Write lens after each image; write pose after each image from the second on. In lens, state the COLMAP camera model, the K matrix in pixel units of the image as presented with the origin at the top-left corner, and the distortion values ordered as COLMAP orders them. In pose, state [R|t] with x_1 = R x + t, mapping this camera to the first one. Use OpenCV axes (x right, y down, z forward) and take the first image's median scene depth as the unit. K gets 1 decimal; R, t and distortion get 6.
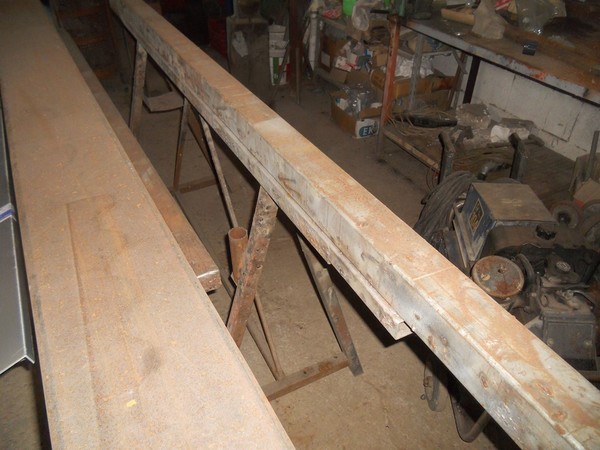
lens RADIAL K [[473.4, 0, 300.0], [0, 473.4, 225.0], [0, 0, 1]] dist [-0.034599, -0.004590]
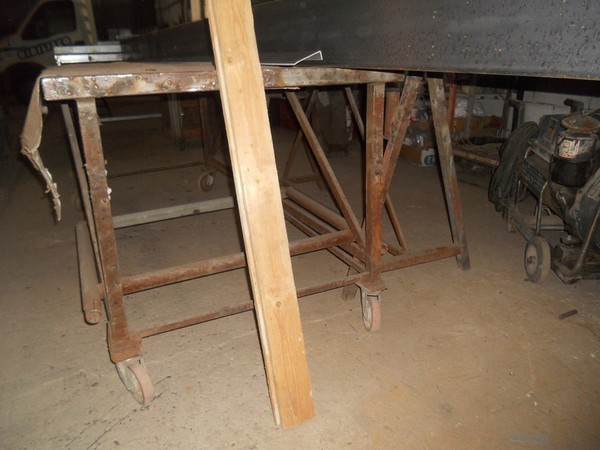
lens RADIAL K [[473.4, 0, 300.0], [0, 473.4, 225.0], [0, 0, 1]] dist [-0.034599, -0.004590]
pose [[0.999016, 0.005447, -0.044010, -0.135168], [-0.018340, 0.954327, -0.298202, 0.321722], [0.040375, 0.298716, 0.953488, -0.093135]]
